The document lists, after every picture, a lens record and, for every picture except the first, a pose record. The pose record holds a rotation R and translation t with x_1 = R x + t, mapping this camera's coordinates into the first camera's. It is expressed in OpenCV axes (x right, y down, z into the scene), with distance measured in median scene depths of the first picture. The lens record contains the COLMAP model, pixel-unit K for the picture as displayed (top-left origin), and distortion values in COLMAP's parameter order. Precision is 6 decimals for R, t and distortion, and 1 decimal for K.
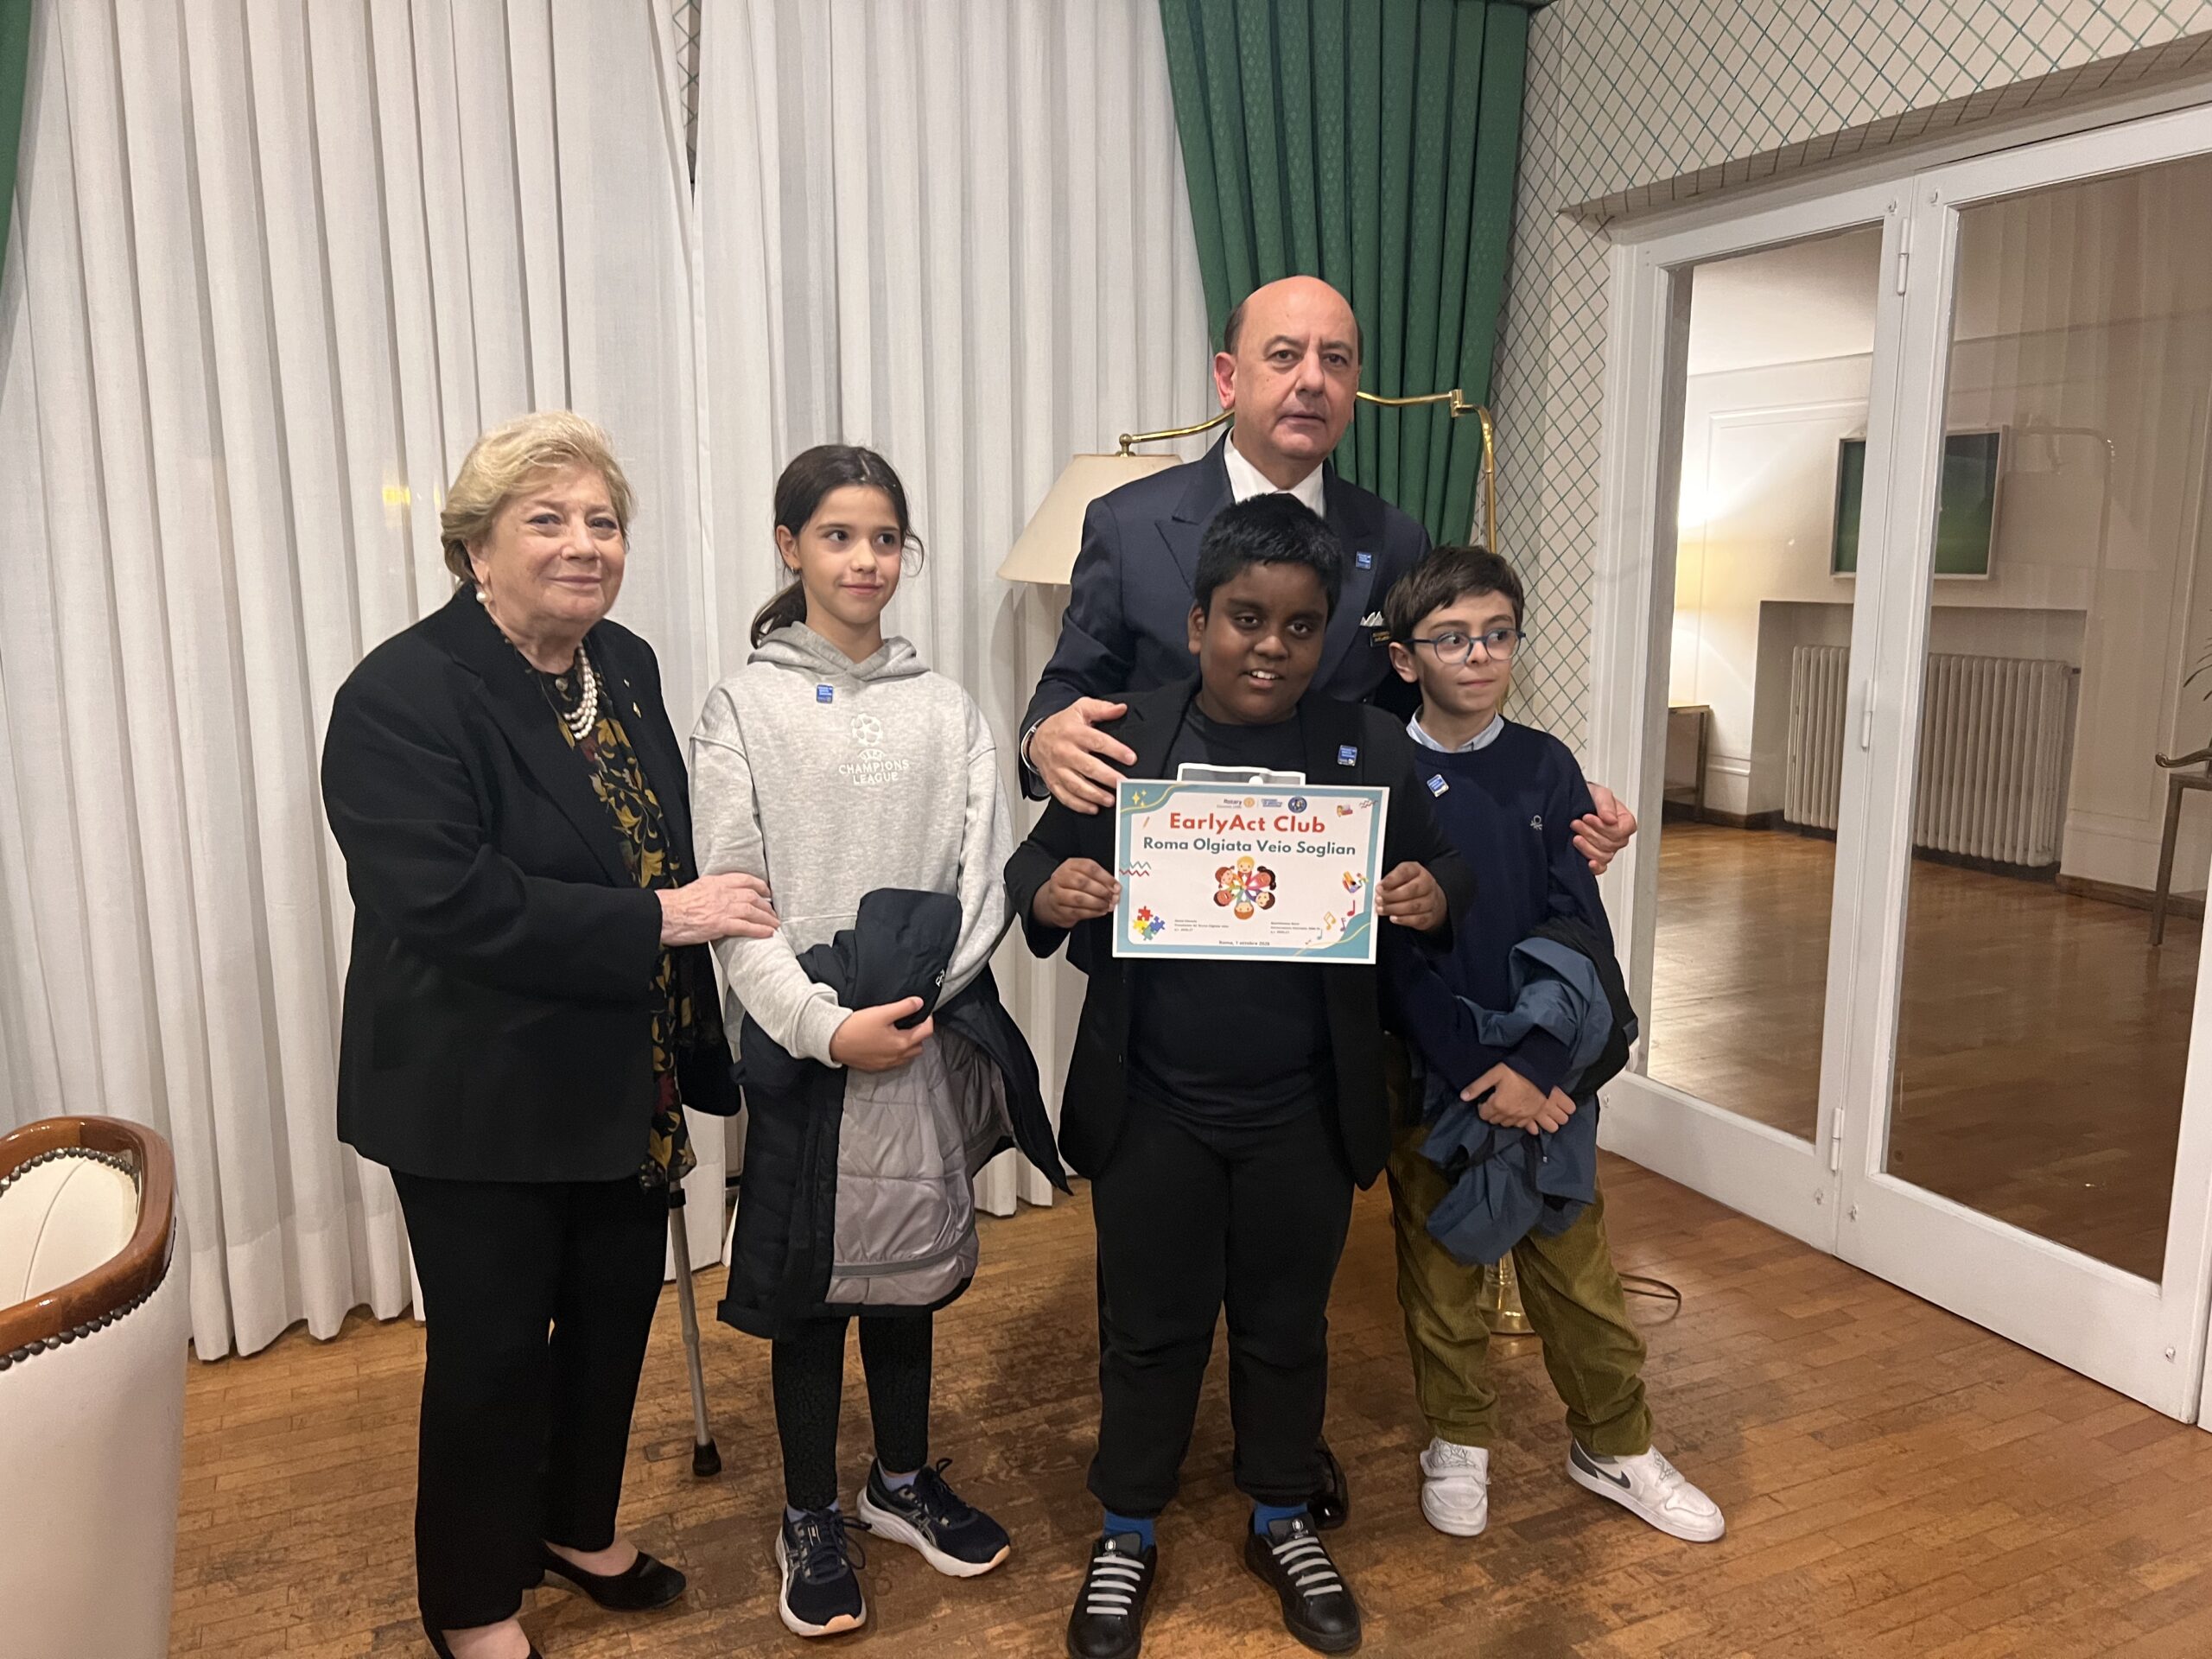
lens RADIAL K [[1686.4, 0, 1121.3], [0, 1686.4, 838.6], [0, 0, 1]] dist [0.041491, -0.036950]
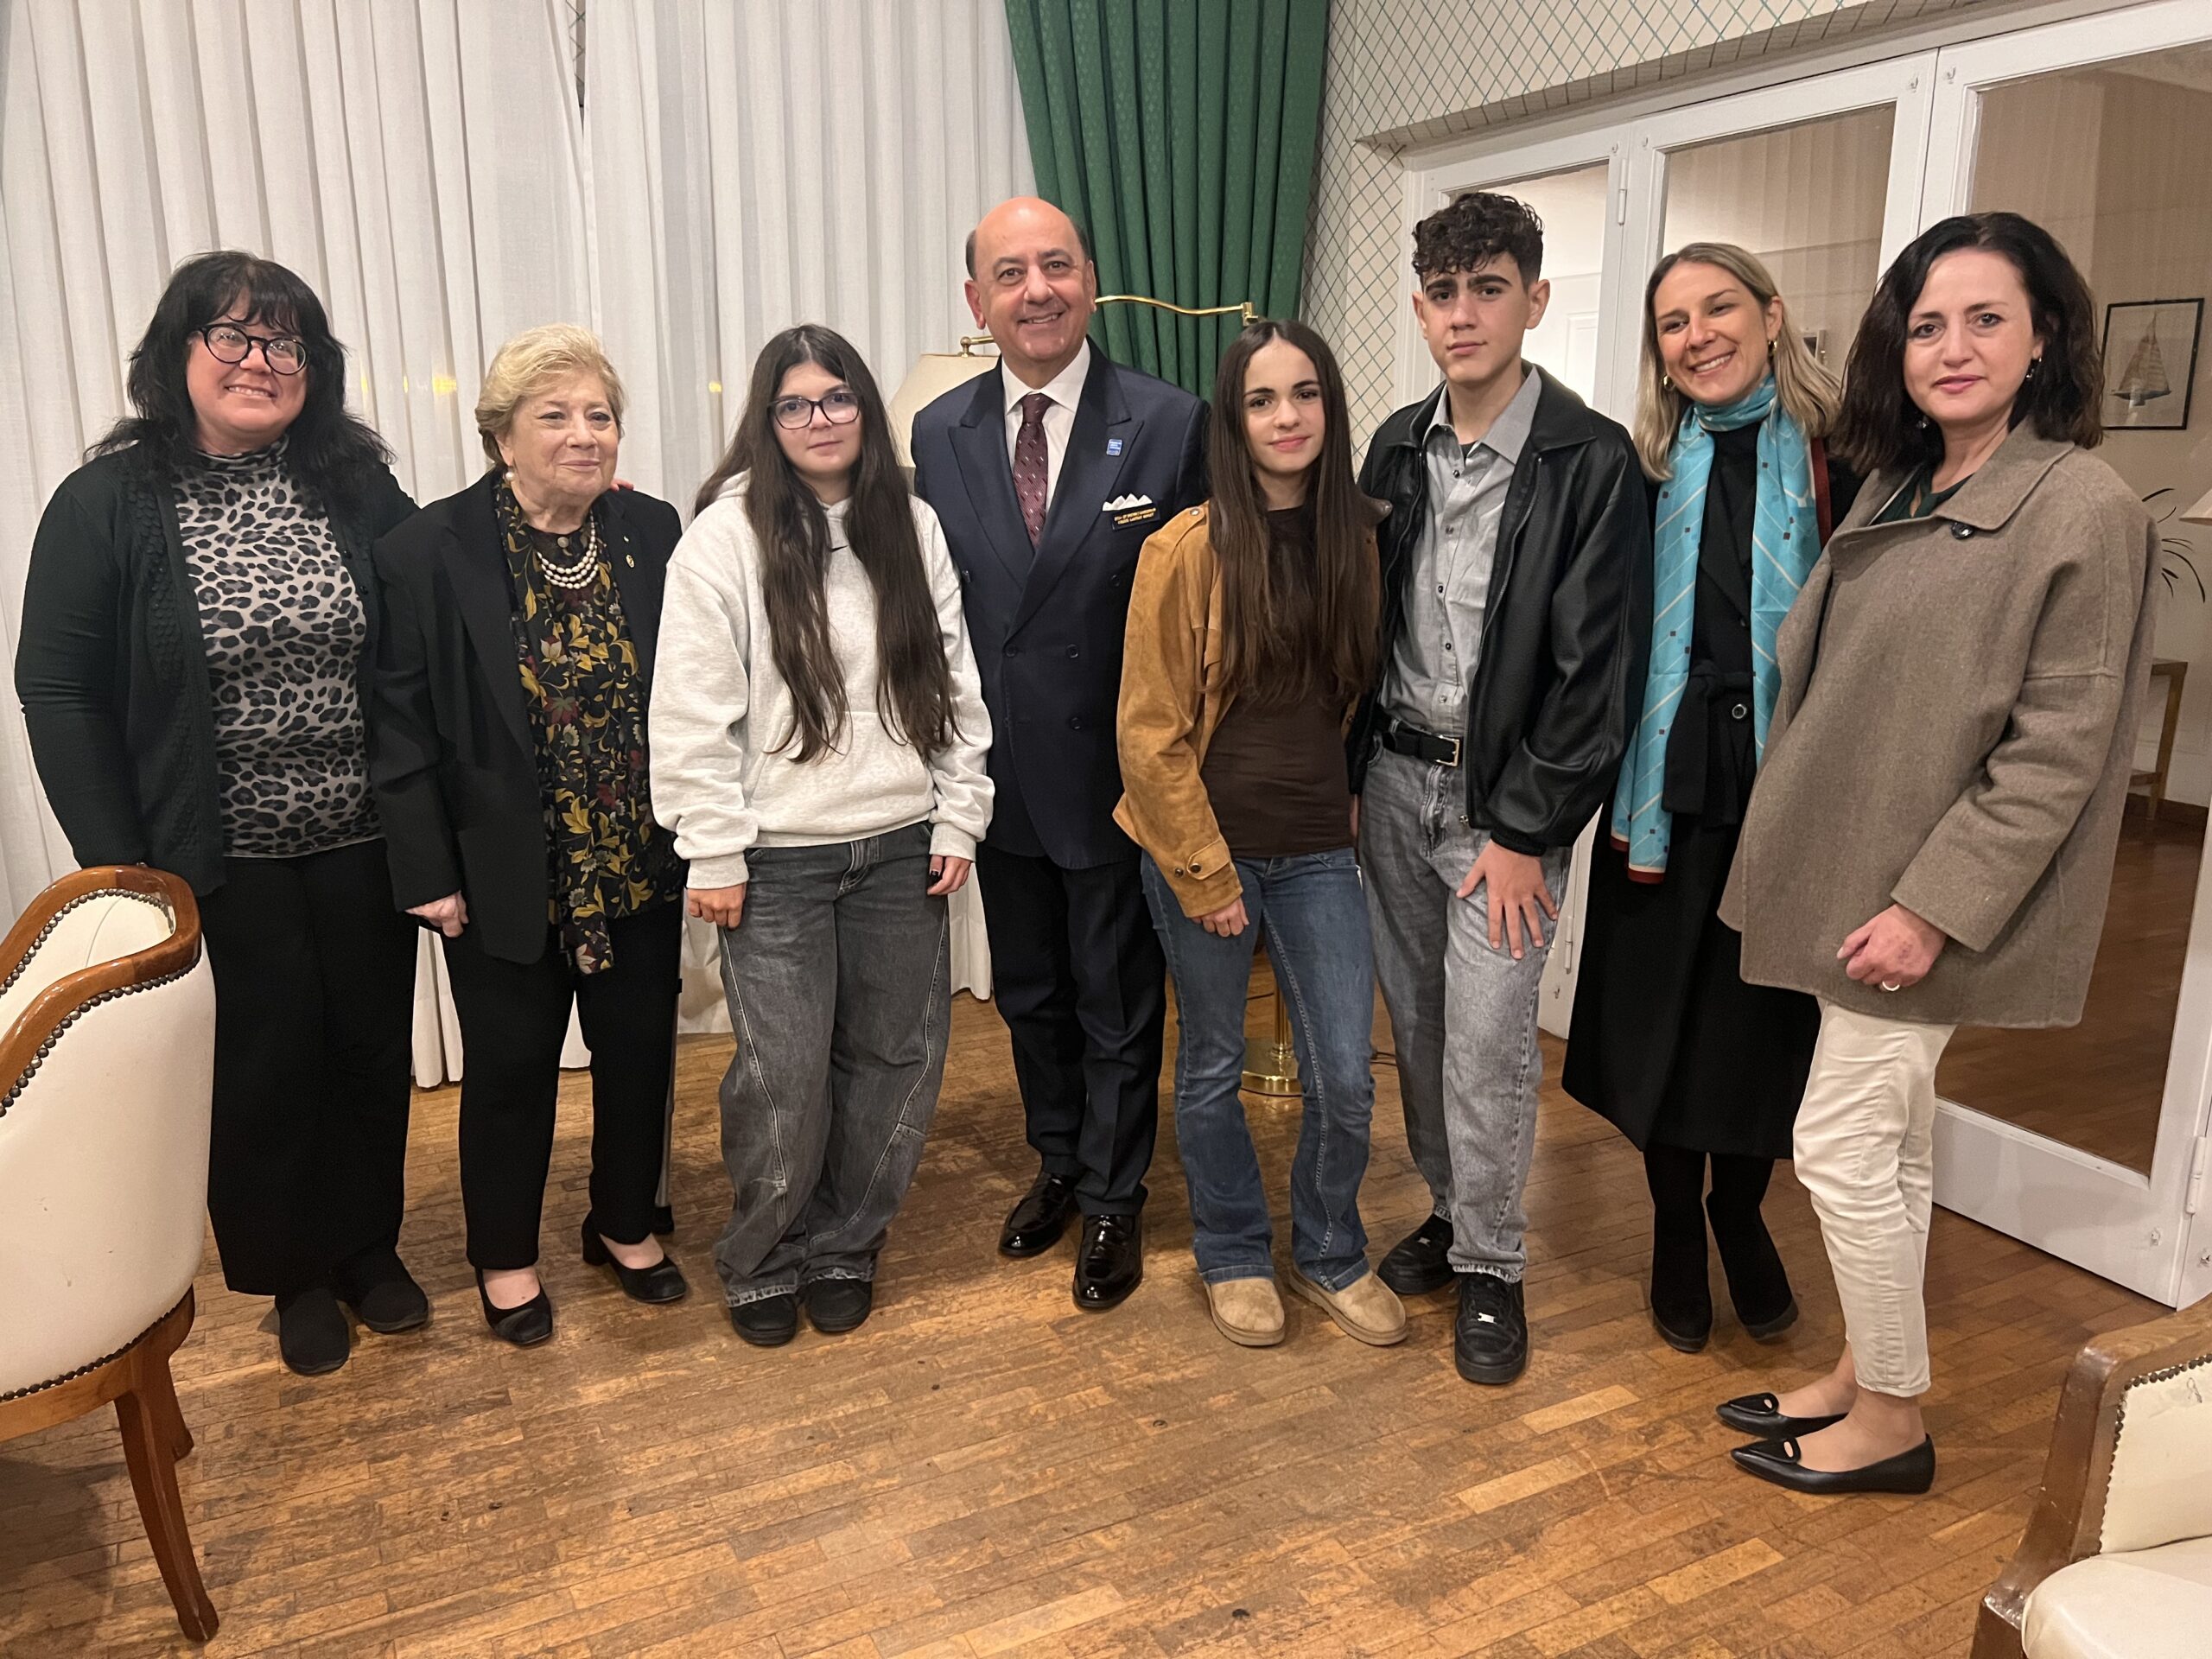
lens RADIAL K [[1686.4, 0, 1120.8], [0, 1686.4, 840.8], [0, 0, 1]] dist [0.041491, -0.036950]
pose [[0.999158, -0.003127, 0.040915, 0.056830], [0.000583, 0.998073, 0.062049, 0.031565], [-0.041030, -0.061972, 0.997234, -0.173975]]
